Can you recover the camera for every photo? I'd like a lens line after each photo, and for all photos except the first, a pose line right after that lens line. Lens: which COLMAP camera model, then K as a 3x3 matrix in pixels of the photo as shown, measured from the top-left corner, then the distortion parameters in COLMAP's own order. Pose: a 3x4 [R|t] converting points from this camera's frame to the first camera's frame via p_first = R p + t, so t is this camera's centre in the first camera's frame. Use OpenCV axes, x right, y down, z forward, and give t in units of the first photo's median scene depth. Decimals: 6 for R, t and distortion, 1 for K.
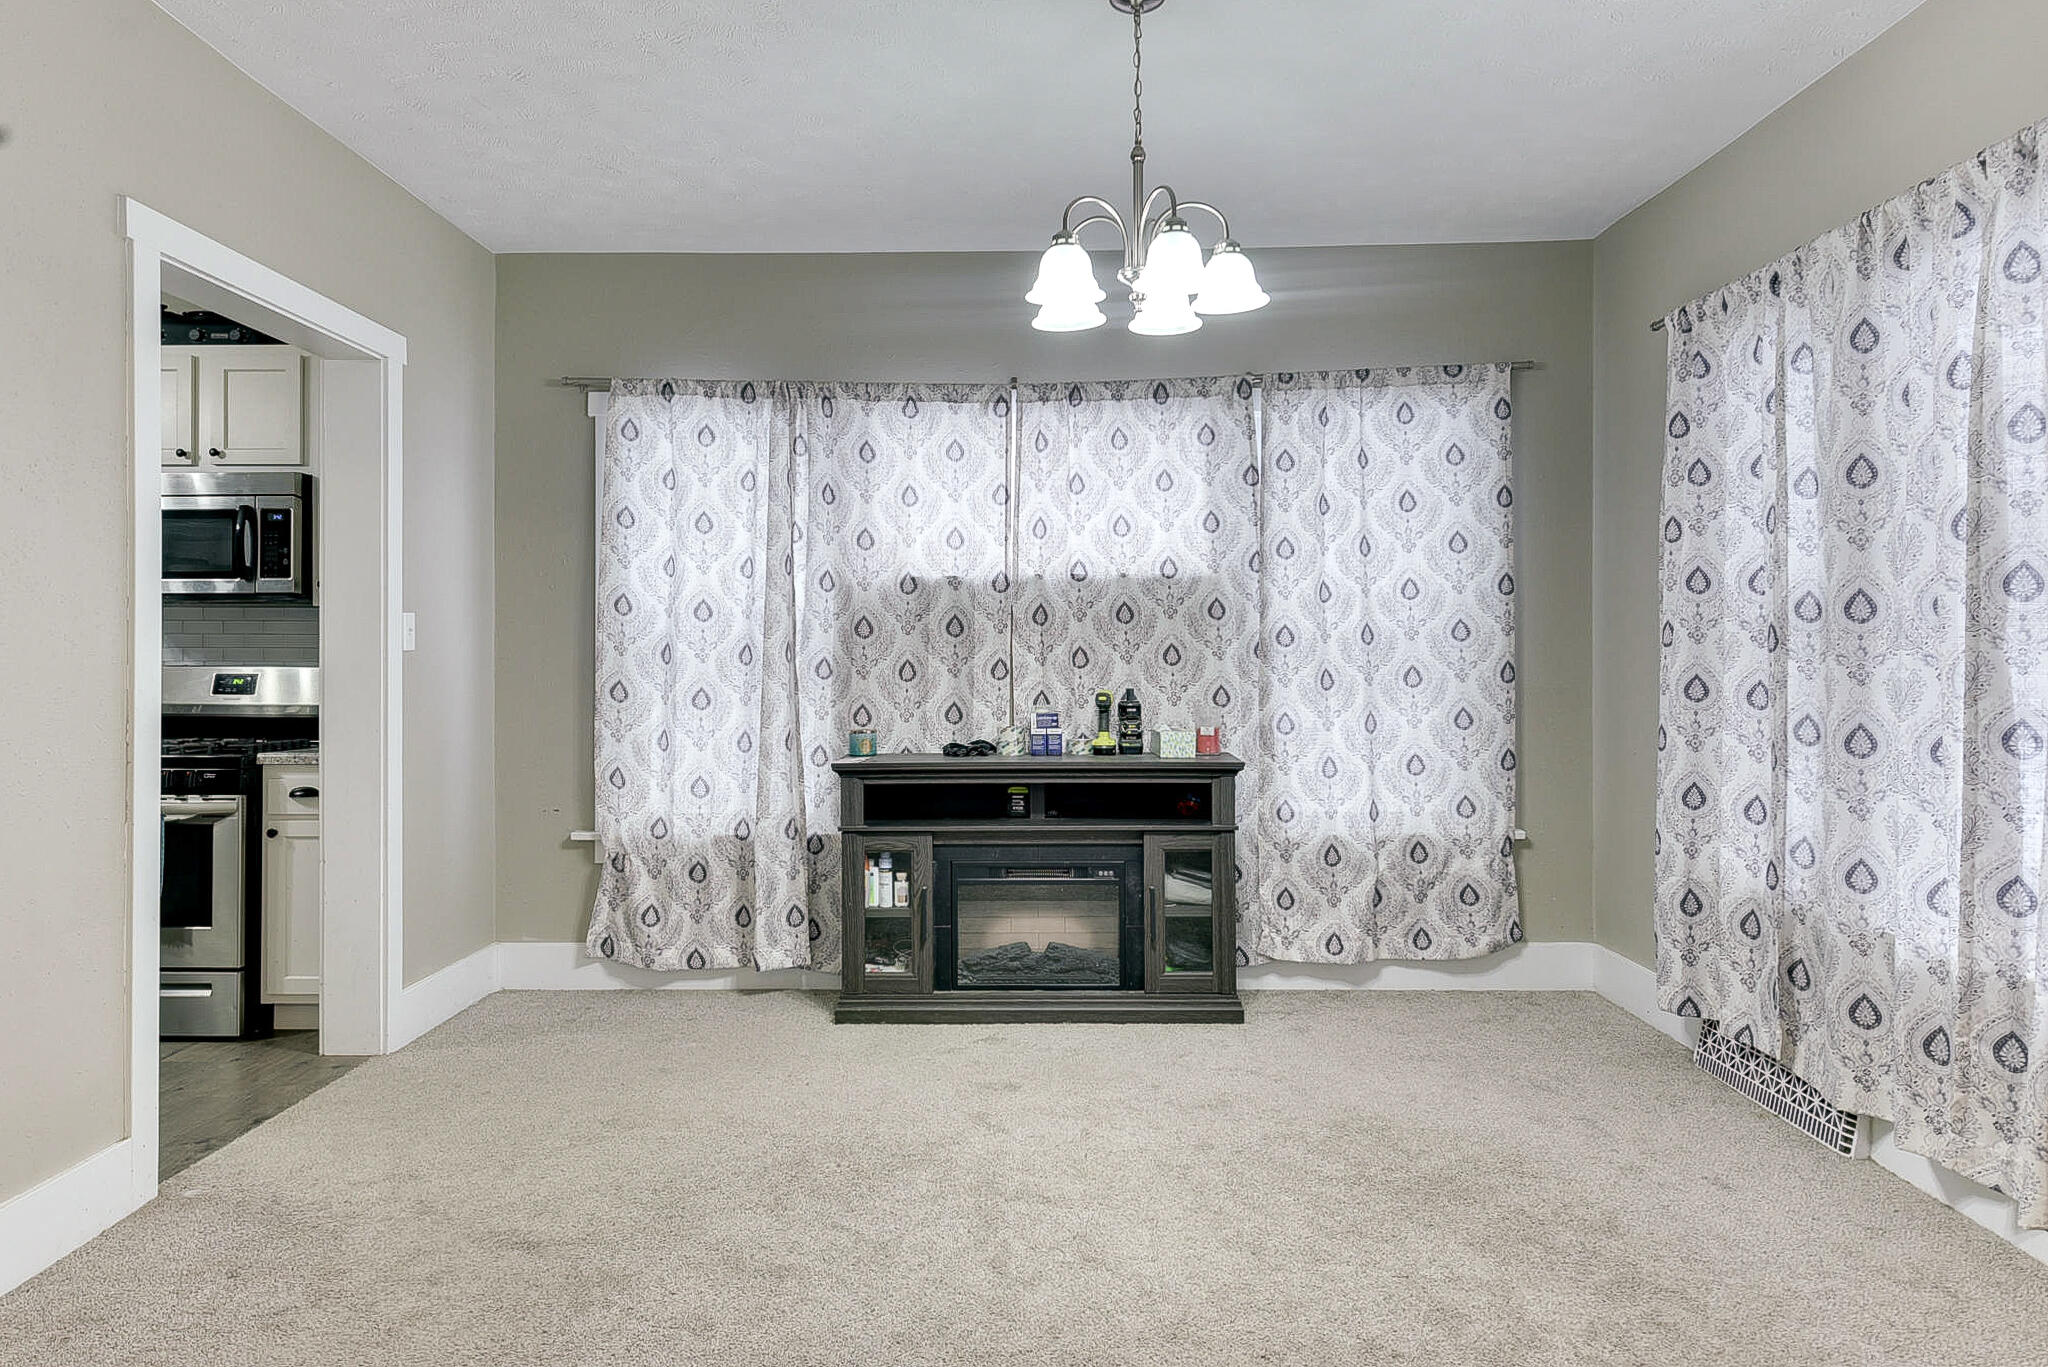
lens RADIAL K [[1337.9, 0, 1006.1], [0, 1337.9, 641.7], [0, 0, 1]] dist [0.004383, 0.000689]
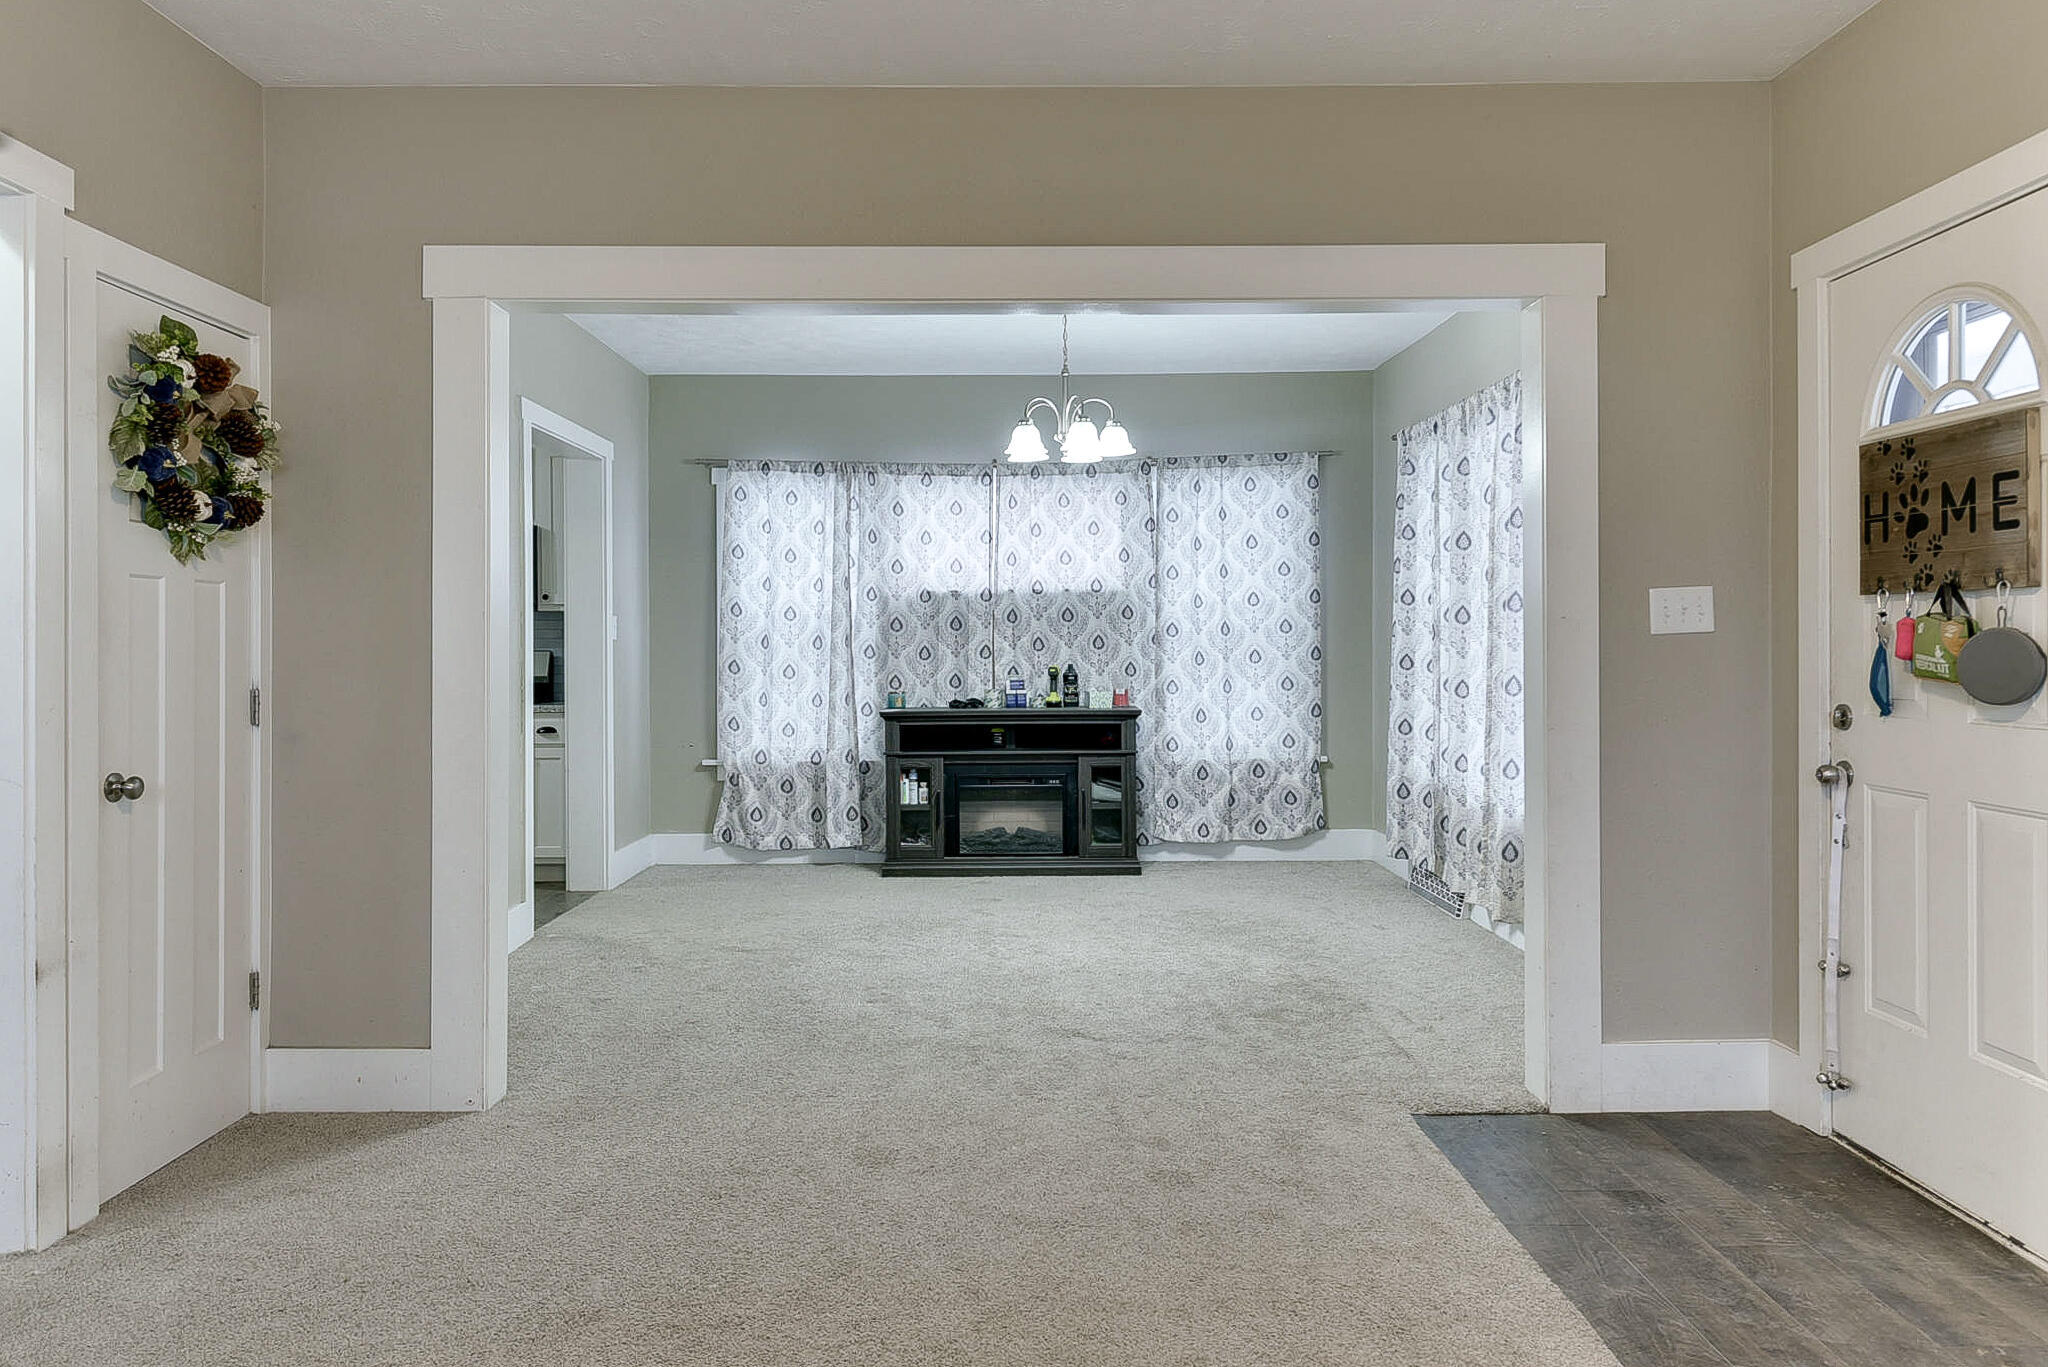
lens RADIAL K [[1371.4, 0, 1017.3], [0, 1371.4, 638.4], [0, 0, 1]] dist [0.001564, -0.000642]
pose [[0.999538, -0.001274, 0.030354, -0.016339], [0.001067, 0.999976, 0.006854, -0.005397], [-0.030362, -0.006819, 0.999516, -0.565575]]
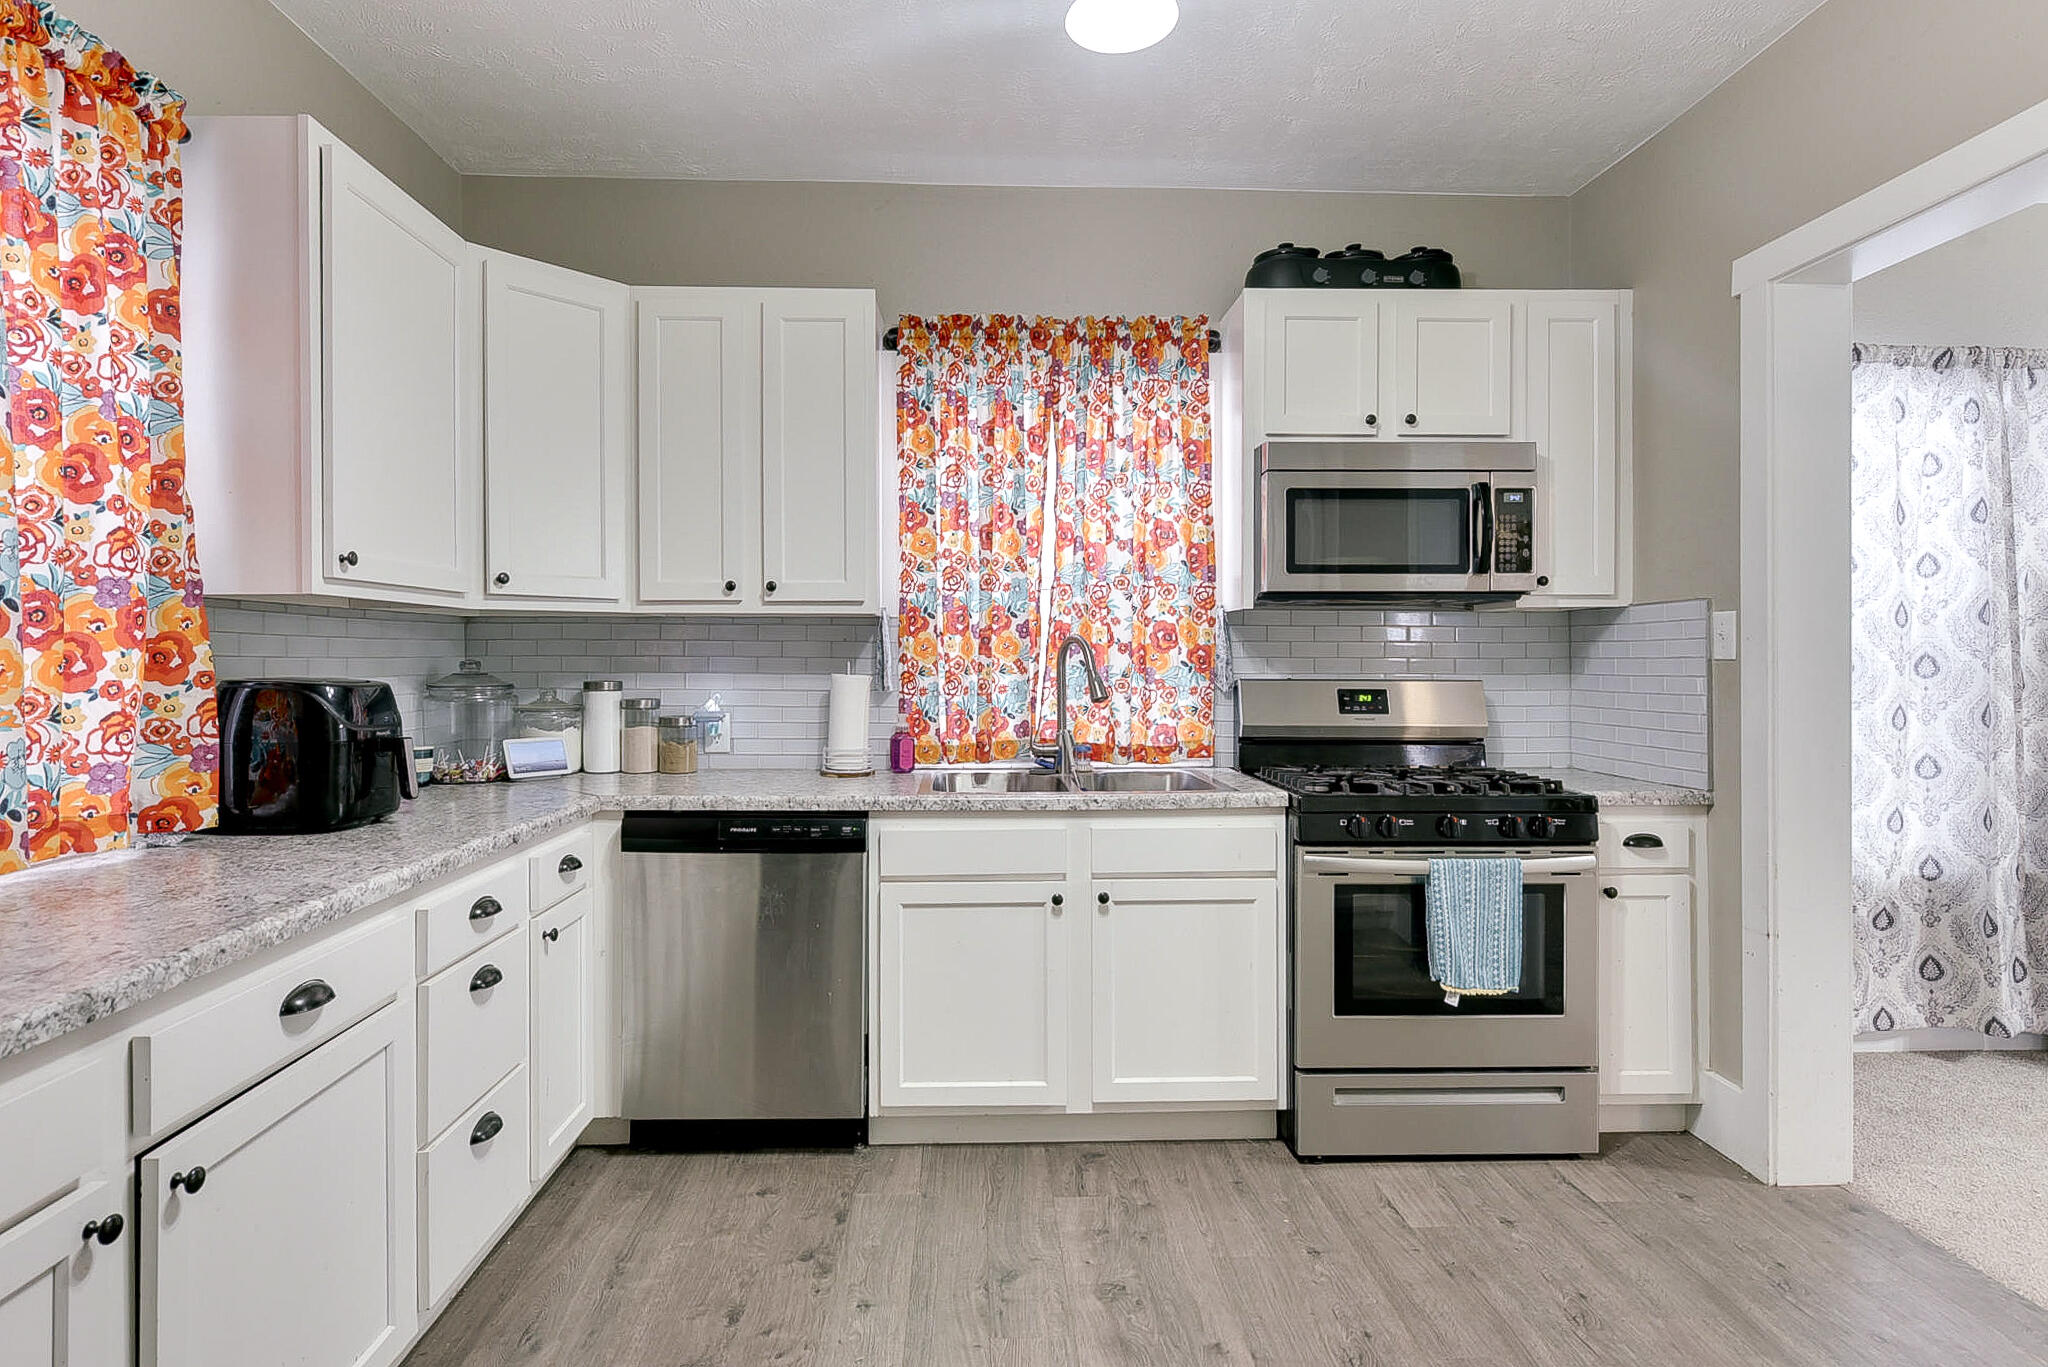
lens RADIAL K [[1006.0, 0, 1017.9], [0, 1006.0, 670.9], [0, 0, 1]] dist [0.003254, 0.000116]
pose [[0.999411, 0.000759, 0.034299, -0.817718], [-0.001357, 0.999847, 0.017417, 0.001815], [-0.034281, -0.017454, 0.999260, 0.375172]]
